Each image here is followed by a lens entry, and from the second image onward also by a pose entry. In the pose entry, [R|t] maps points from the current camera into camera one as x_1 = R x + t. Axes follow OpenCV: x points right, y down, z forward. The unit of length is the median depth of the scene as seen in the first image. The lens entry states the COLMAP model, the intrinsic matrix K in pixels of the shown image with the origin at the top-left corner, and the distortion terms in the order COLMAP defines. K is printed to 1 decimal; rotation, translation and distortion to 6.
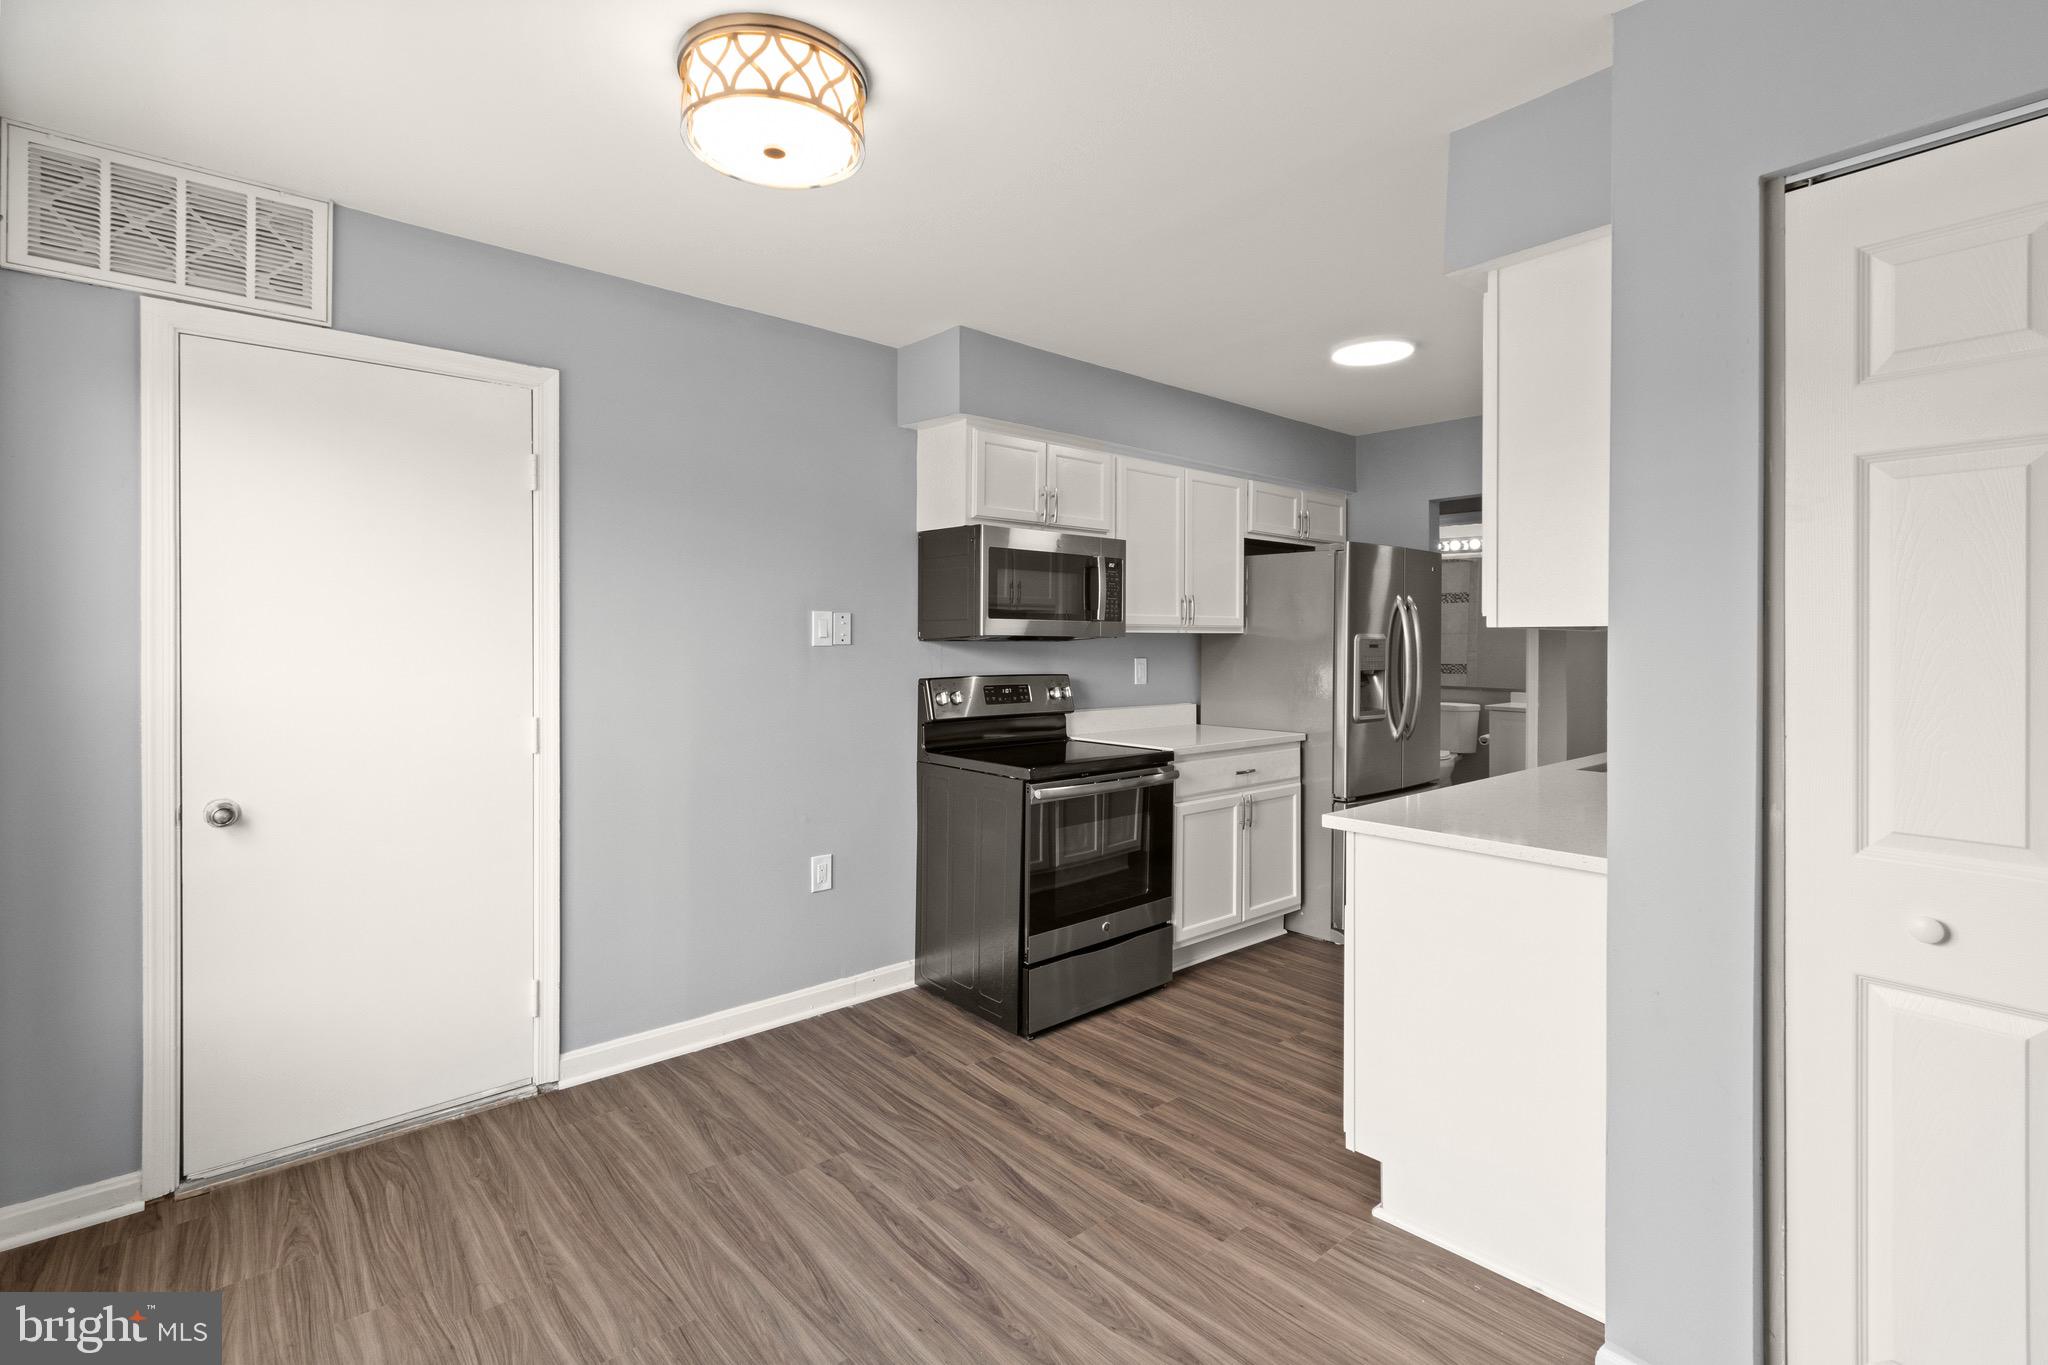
lens RADIAL K [[929.7, 0, 1043.3], [0, 929.7, 643.1], [0, 0, 1]] dist [-0.000294, -0.000200]
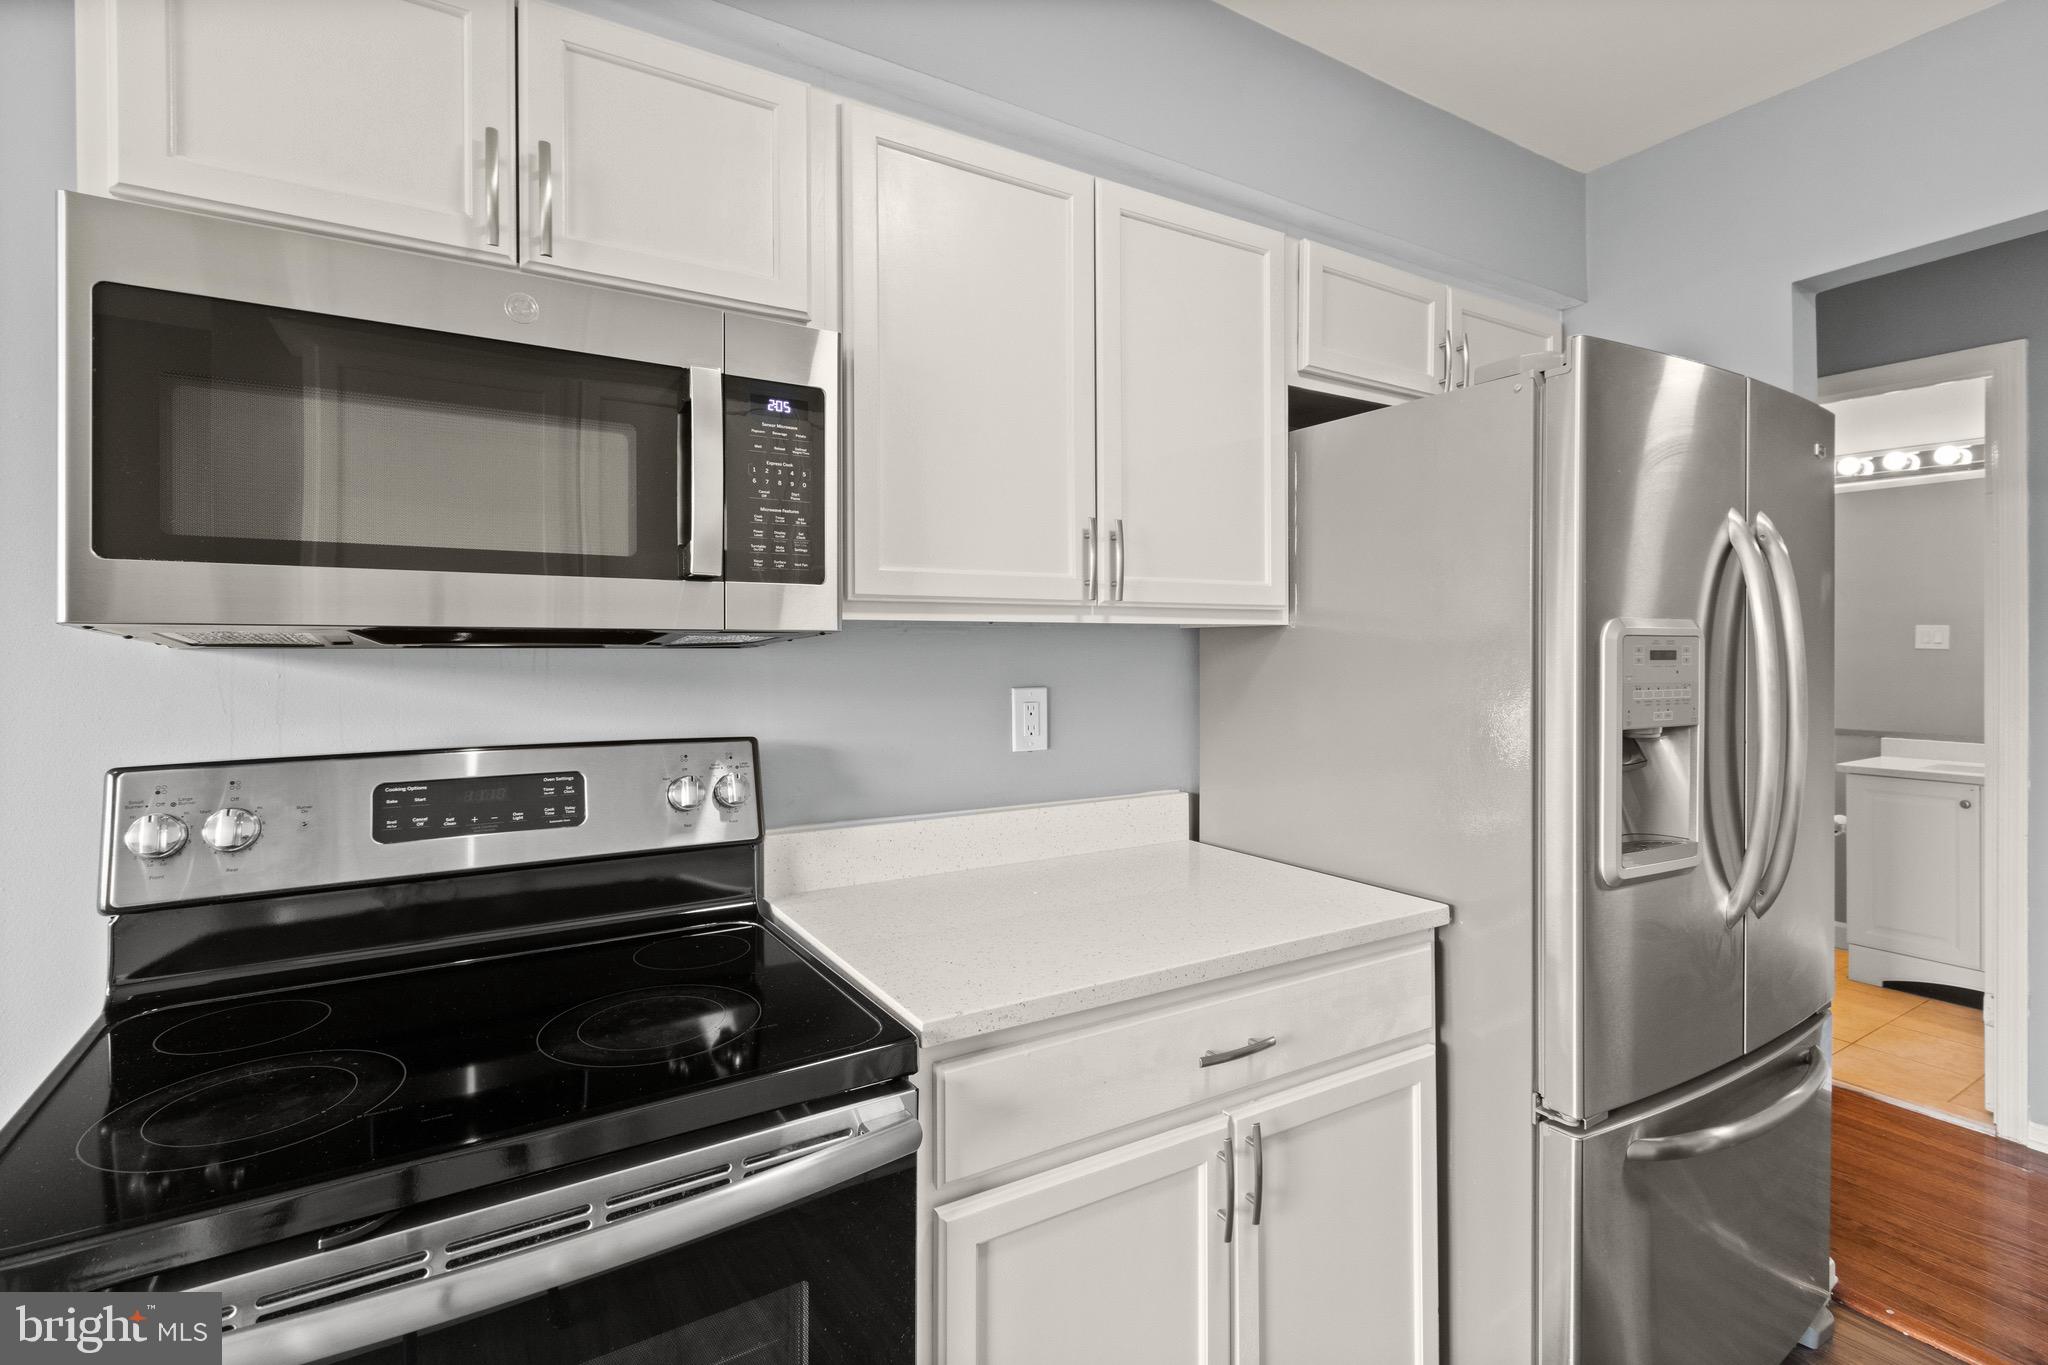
lens RADIAL K [[939.7, 0, 1023.5], [0, 939.7, 653.2], [0, 0, 1]] dist [0.001743, -0.000496]
pose [[0.981883, -0.004849, -0.189429, 0.188628], [0.005039, 0.999987, 0.000517, 0.001175], [0.189424, -0.001462, 0.981894, 0.609424]]
